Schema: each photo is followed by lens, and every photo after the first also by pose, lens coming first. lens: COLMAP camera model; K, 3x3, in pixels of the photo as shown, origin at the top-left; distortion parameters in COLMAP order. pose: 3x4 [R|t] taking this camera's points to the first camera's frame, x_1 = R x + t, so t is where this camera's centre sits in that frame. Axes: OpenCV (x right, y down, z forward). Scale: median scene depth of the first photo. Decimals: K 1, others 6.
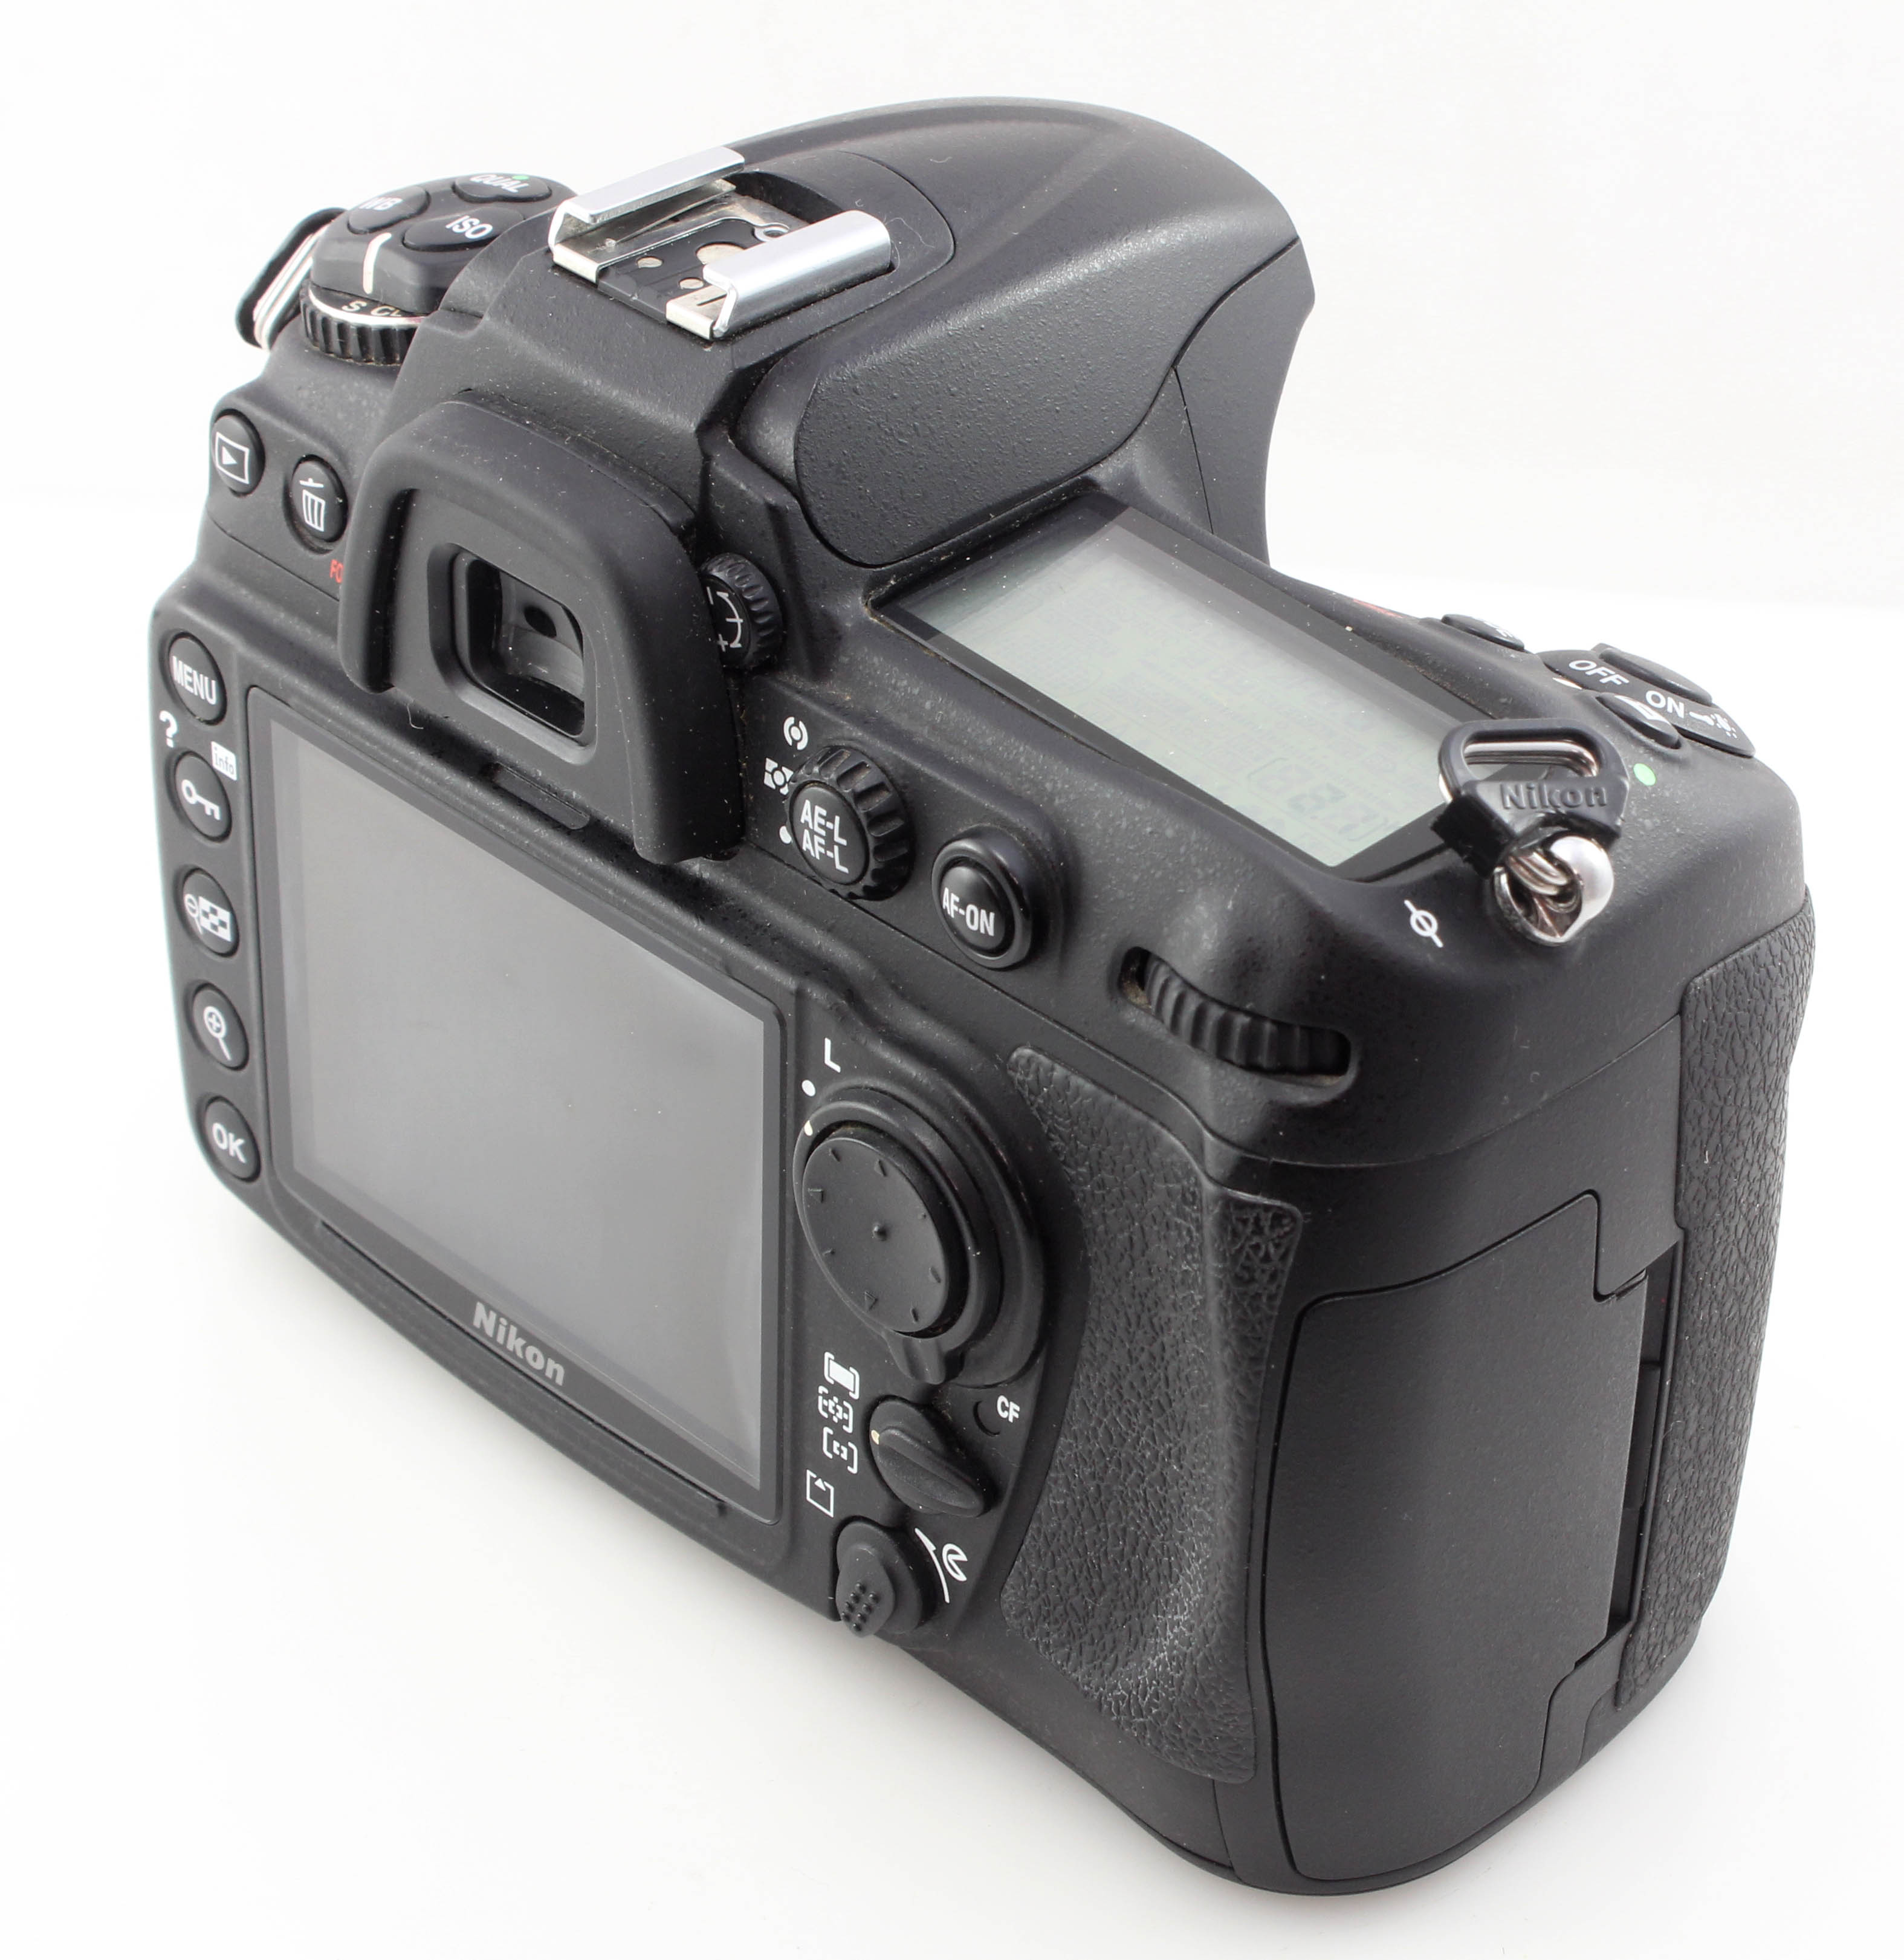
lens RADIAL K [[5318.7, 0, 952.0], [0, 5318.7, 980.0], [0, 0, 1]] dist [-0.084015, 0.024067]
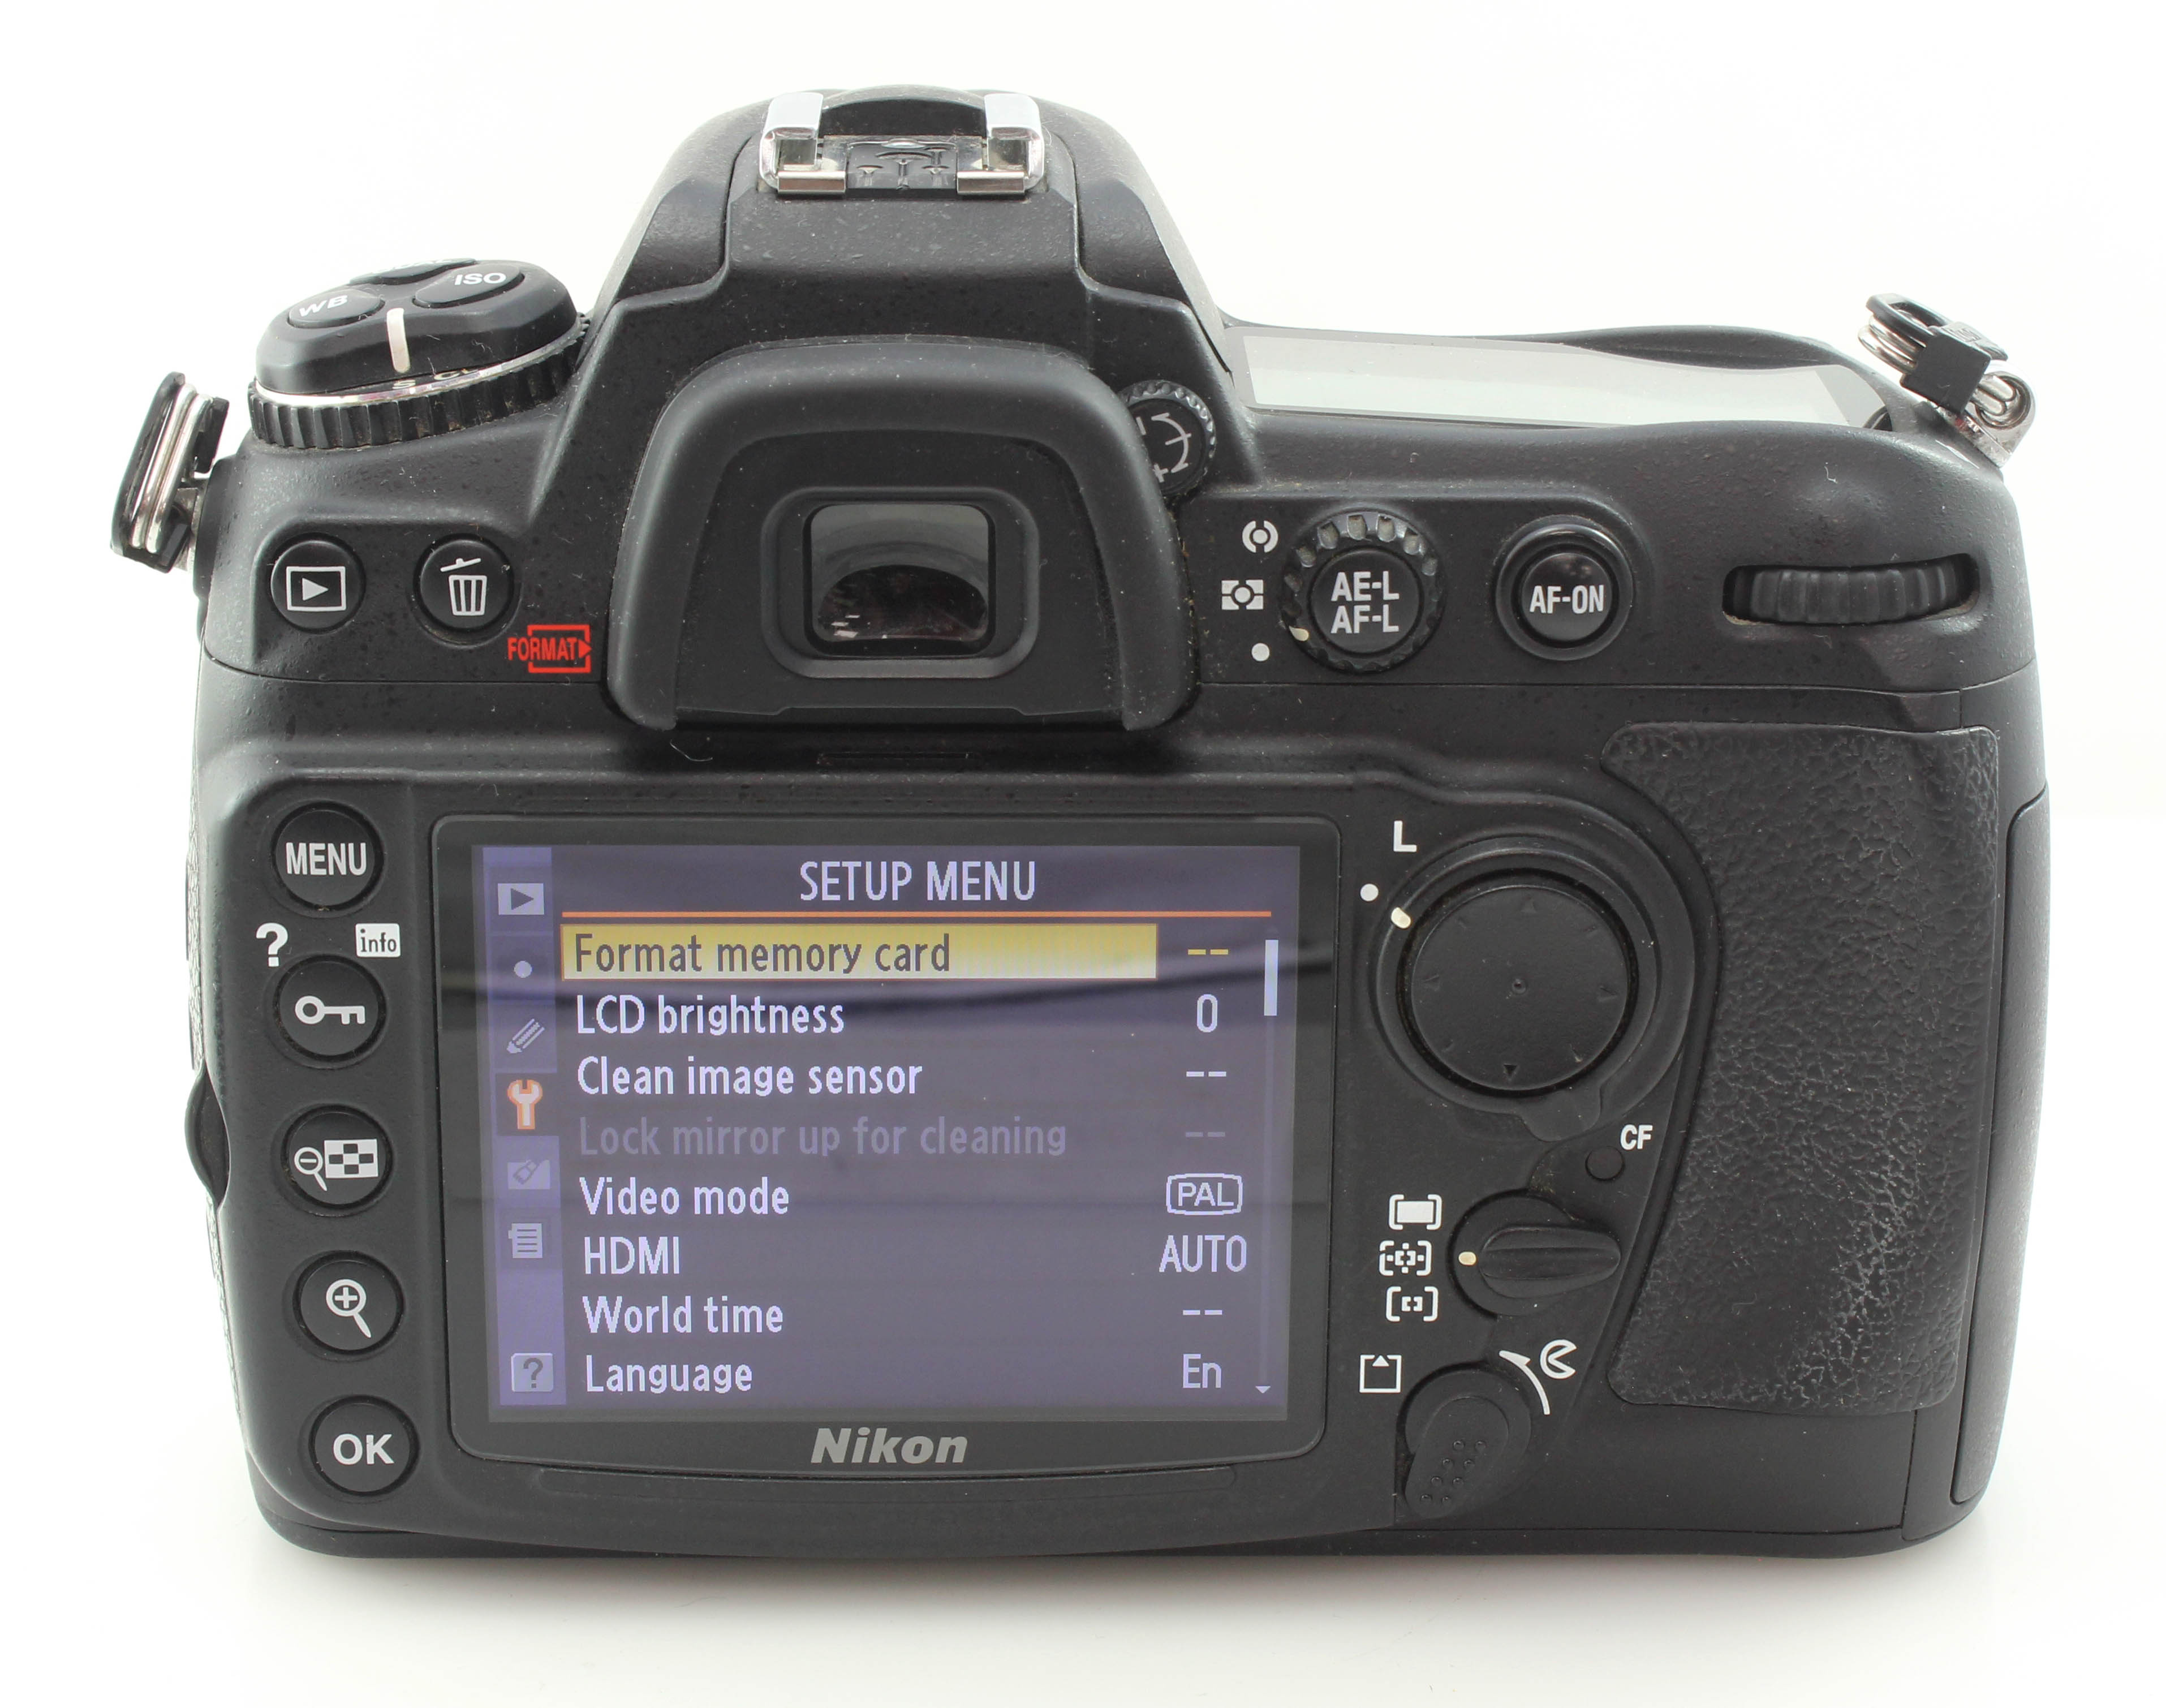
lens RADIAL K [[4769.8, 0, 1007.3], [0, 4769.8, 851.3], [0, 0, 1]] dist [-0.014695, 0.159607]
pose [[0.689651, -0.241548, 0.682668, -0.638517], [0.410436, 0.907064, -0.093688, 0.065296], [-0.596594, 0.344803, 0.724698, 0.394992]]
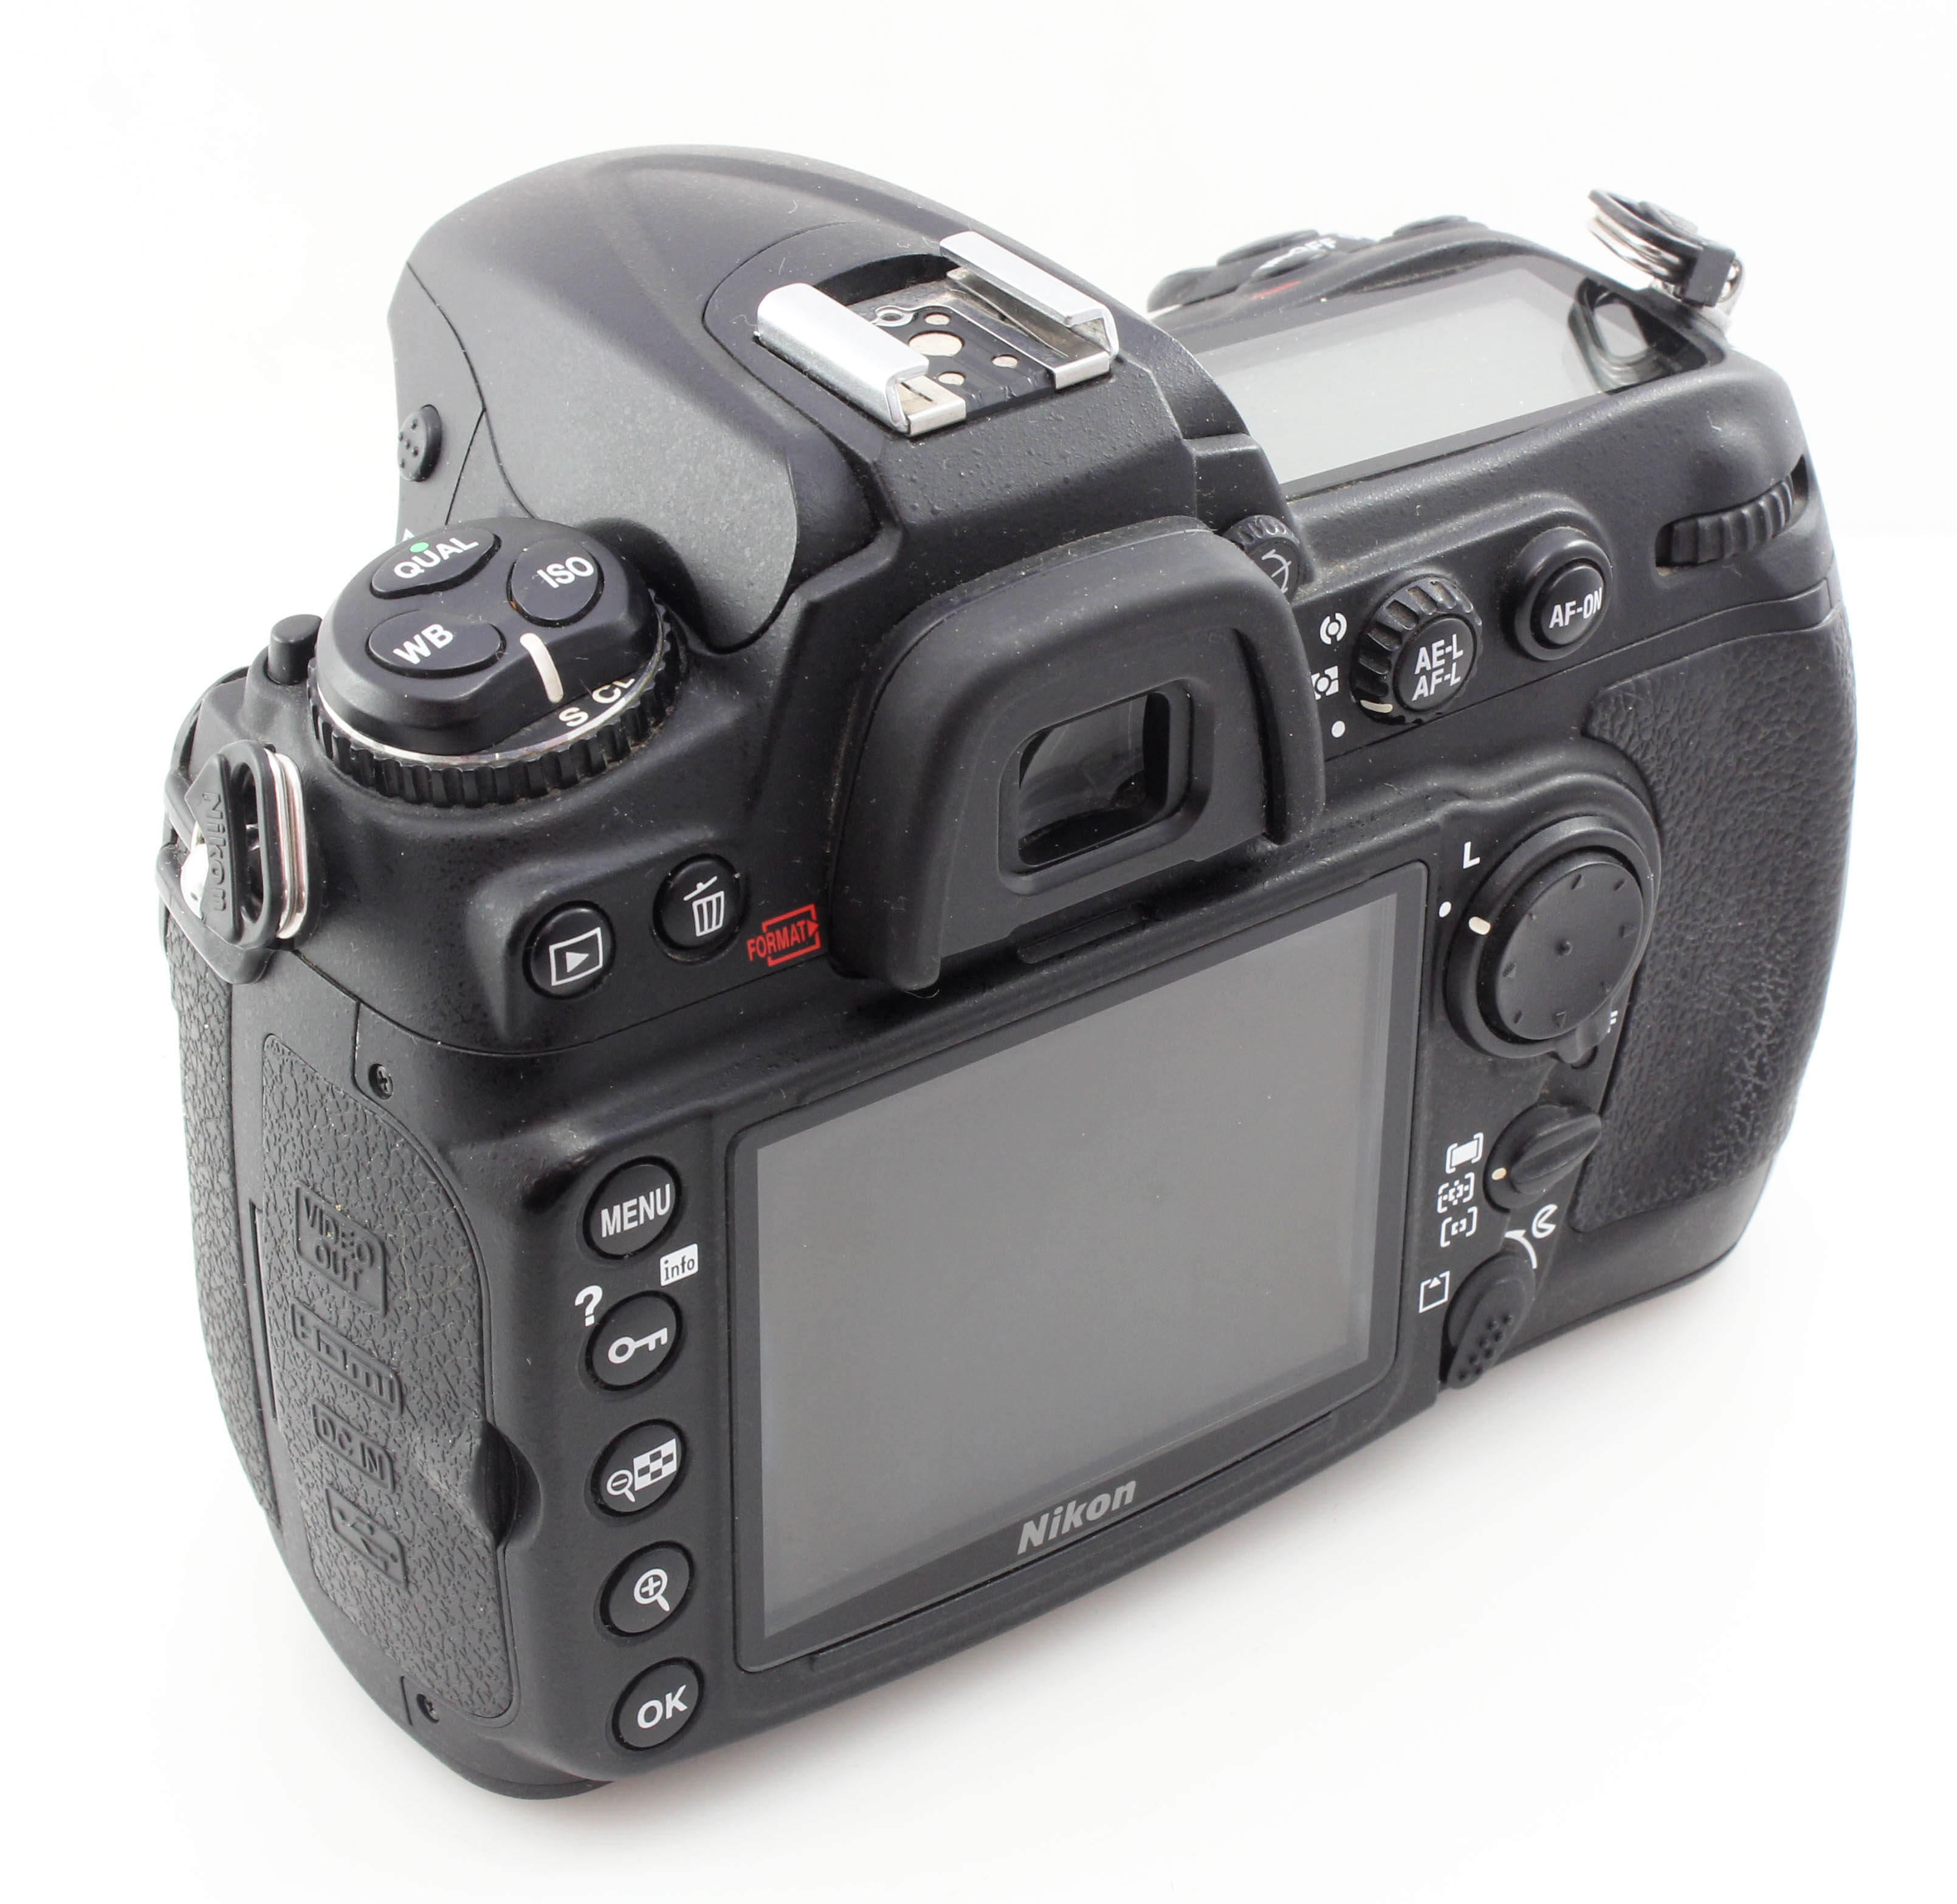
lens RADIAL K [[5311.0, 0, 978.5], [0, 5311.0, 952.0], [0, 0, 1]] dist [-0.084015, 0.024067]
pose [[0.132327, -0.557538, 0.819537, -0.863189], [0.538730, 0.734480, 0.412686, -0.435389], [-0.832021, 0.386900, 0.397554, 0.643359]]
